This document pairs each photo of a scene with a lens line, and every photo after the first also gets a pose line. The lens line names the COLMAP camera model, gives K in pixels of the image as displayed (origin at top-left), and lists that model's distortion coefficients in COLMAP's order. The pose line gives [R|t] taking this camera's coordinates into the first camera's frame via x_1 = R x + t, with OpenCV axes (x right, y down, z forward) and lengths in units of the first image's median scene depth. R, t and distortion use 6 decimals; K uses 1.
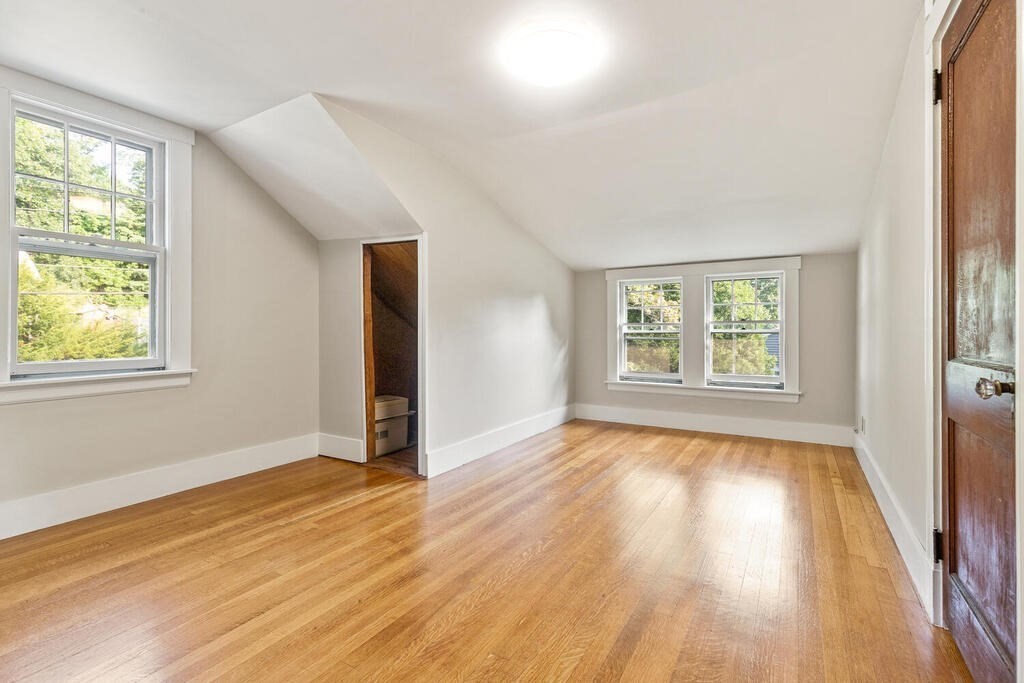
lens RADIAL K [[474.8, 0, 513.5], [0, 474.8, 329.4], [0, 0, 1]] dist [-0.000946, -0.000151]
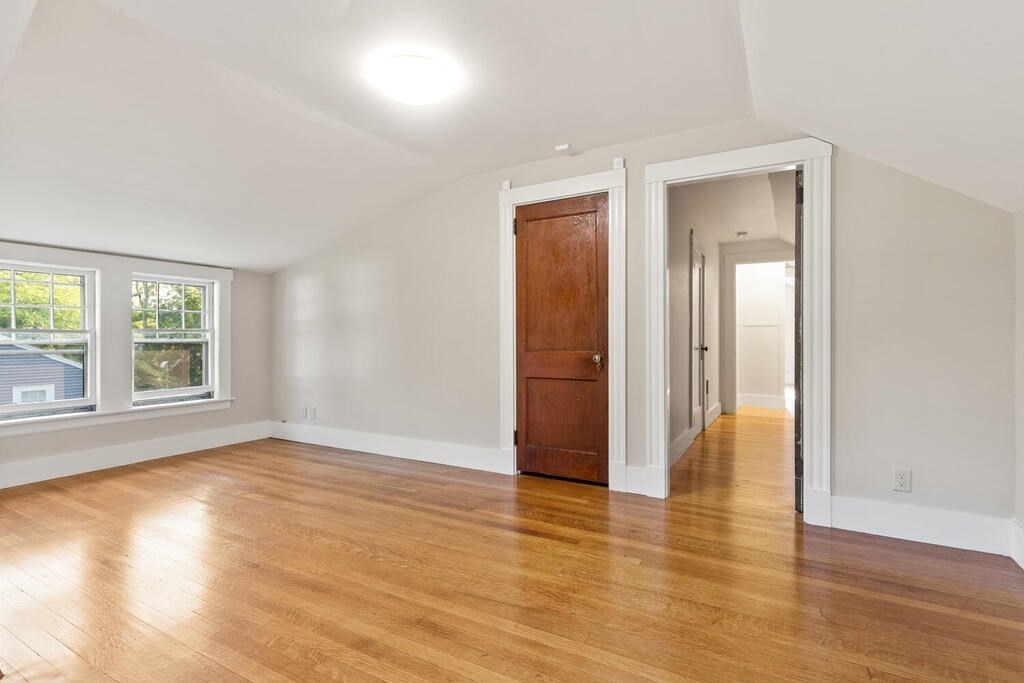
lens RADIAL K [[484.1, 0, 511.5], [0, 484.1, 336.3], [0, 0, 1]] dist [-0.000550, -0.000202]
pose [[-0.025527, 0.005057, 0.999661, -0.967112], [-0.000546, 0.999987, -0.005073, -0.000376], [-0.999674, -0.000675, -0.025524, 0.783709]]
